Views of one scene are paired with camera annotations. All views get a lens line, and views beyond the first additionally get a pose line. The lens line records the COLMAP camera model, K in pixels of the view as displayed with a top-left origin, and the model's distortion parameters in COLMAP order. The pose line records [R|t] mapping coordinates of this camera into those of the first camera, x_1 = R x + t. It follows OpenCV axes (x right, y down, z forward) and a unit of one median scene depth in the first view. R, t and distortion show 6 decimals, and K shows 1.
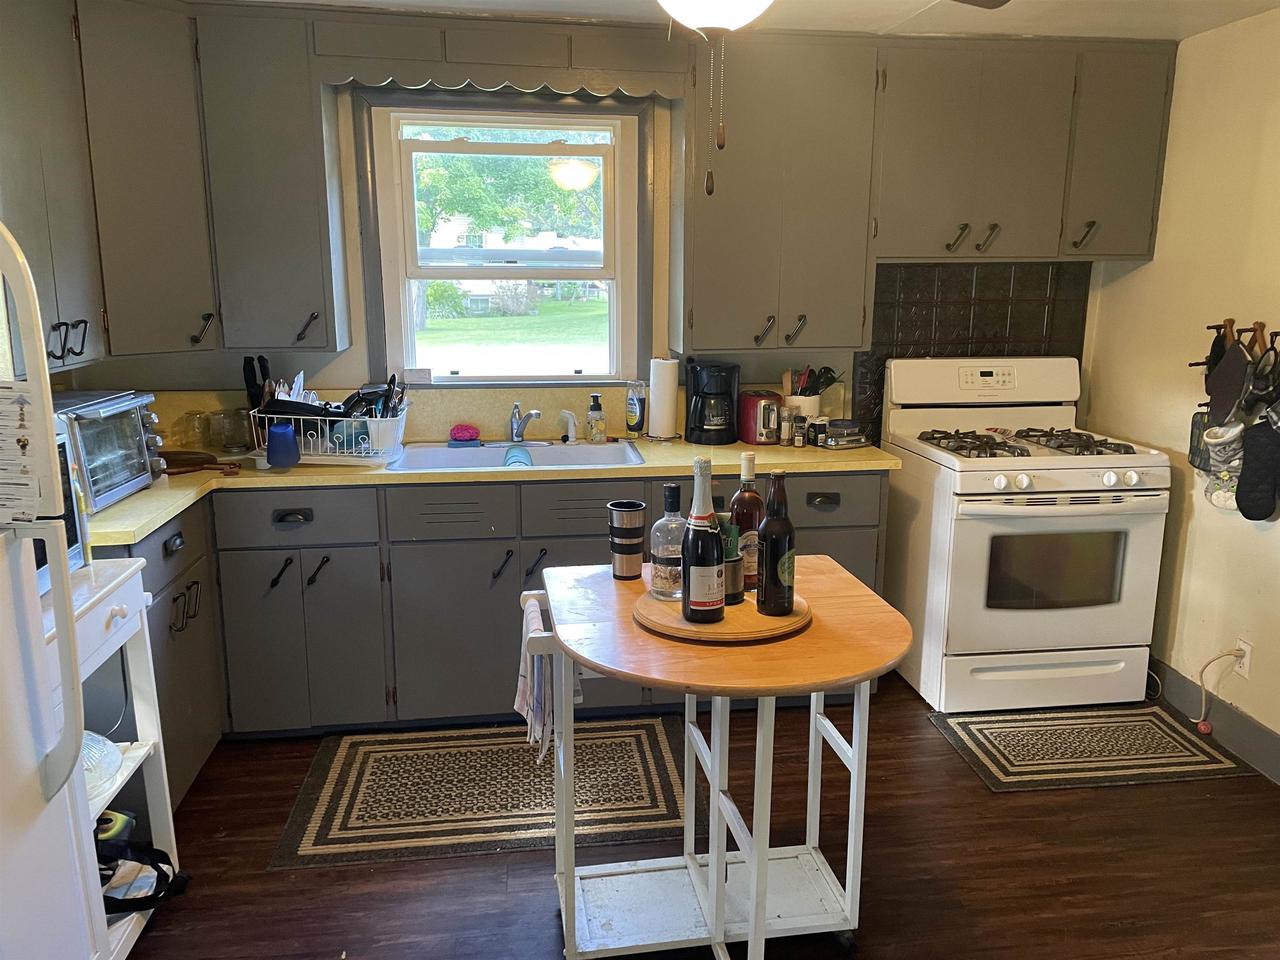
lens RADIAL K [[965.9, 0, 644.5], [0, 965.9, 482.2], [0, 0, 1]] dist [0.066718, -0.084397]
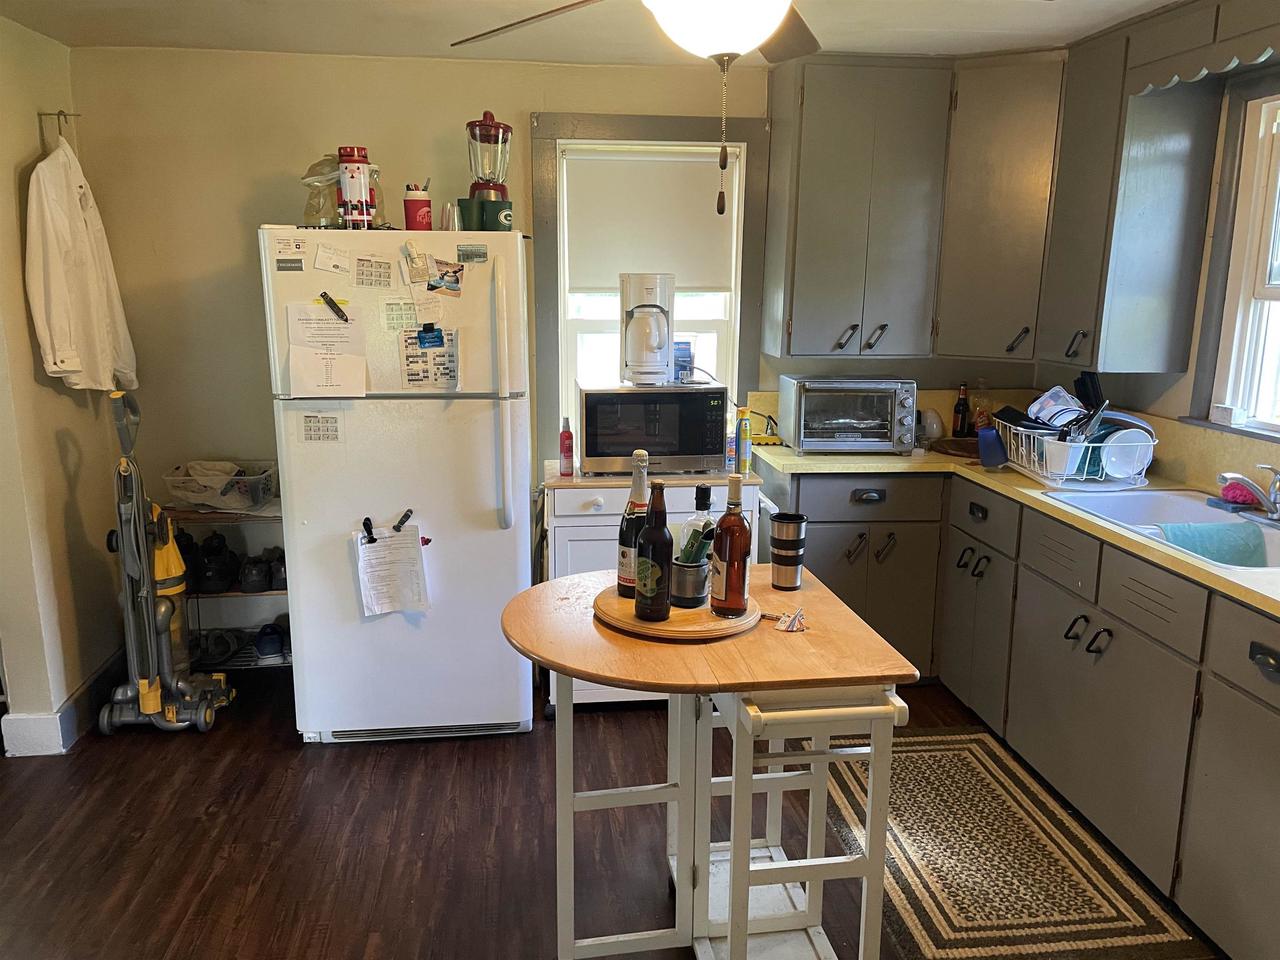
lens RADIAL K [[965.9, 0, 641.7], [0, 965.9, 475.9], [0, 0, 1]] dist [0.066718, -0.084397]
pose [[-0.012264, 0.209069, -0.977824, 0.685992], [-0.214509, 0.954580, 0.206790, -0.146765], [0.976645, 0.212288, 0.033140, 0.550036]]
